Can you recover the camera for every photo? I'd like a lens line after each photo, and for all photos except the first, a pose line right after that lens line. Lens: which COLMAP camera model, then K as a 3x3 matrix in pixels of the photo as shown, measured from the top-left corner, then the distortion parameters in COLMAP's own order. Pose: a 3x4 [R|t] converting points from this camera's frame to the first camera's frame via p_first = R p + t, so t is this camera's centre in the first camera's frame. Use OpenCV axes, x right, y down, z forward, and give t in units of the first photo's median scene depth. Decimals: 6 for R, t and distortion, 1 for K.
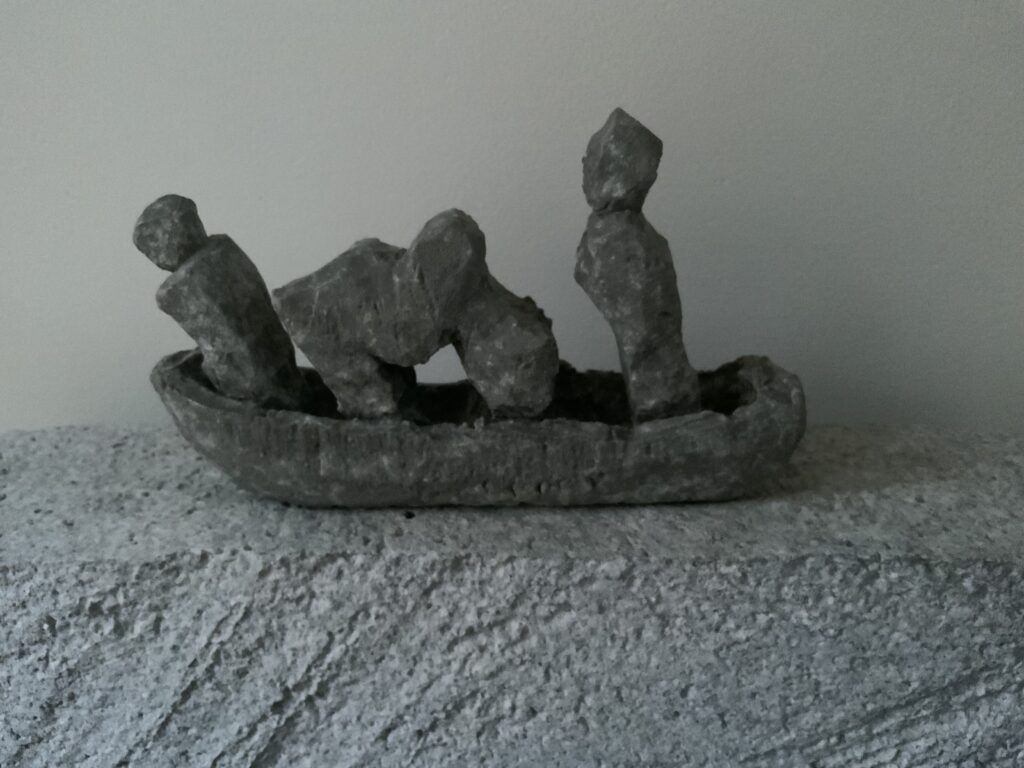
lens RADIAL K [[861.1, 0, 516.1], [0, 861.1, 383.2], [0, 0, 1]] dist [0.050058, -0.145829]
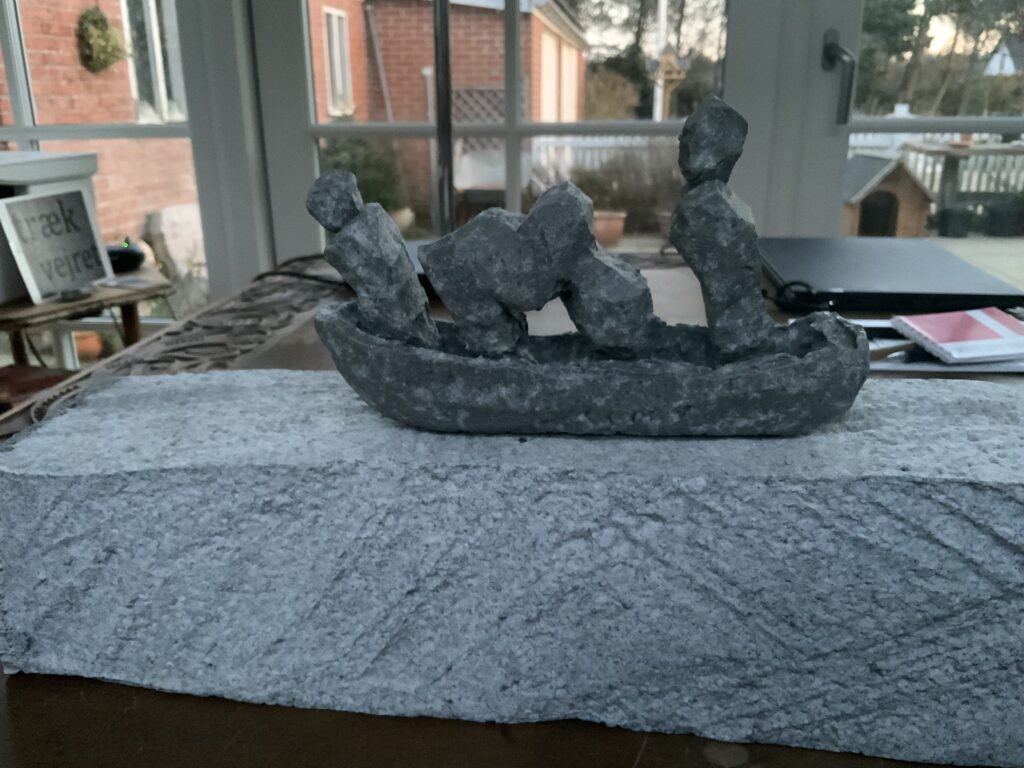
lens RADIAL K [[861.1, 0, 506.6], [0, 861.1, 386.4], [0, 0, 1]] dist [0.050058, -0.145829]
pose [[0.995380, 0.023253, -0.093155, -0.037976], [-0.023640, 0.999716, -0.003043, 0.086637], [0.093058, 0.005231, 0.995647, -0.192534]]
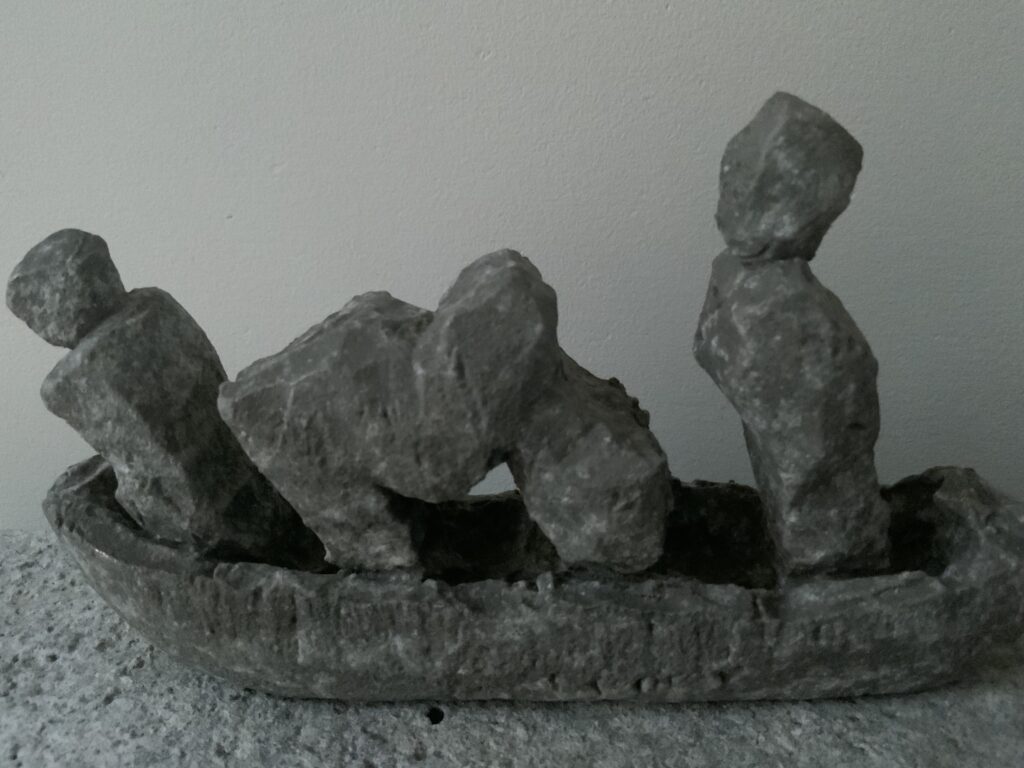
lens RADIAL K [[861.1, 0, 510.3], [0, 861.1, 374.6], [0, 0, 1]] dist [0.050058, -0.145829]
pose [[0.999936, 0.000902, -0.011254, -0.061853], [-0.000940, 0.999994, -0.003363, -0.107242], [0.011251, 0.003374, 0.999931, 0.357485]]
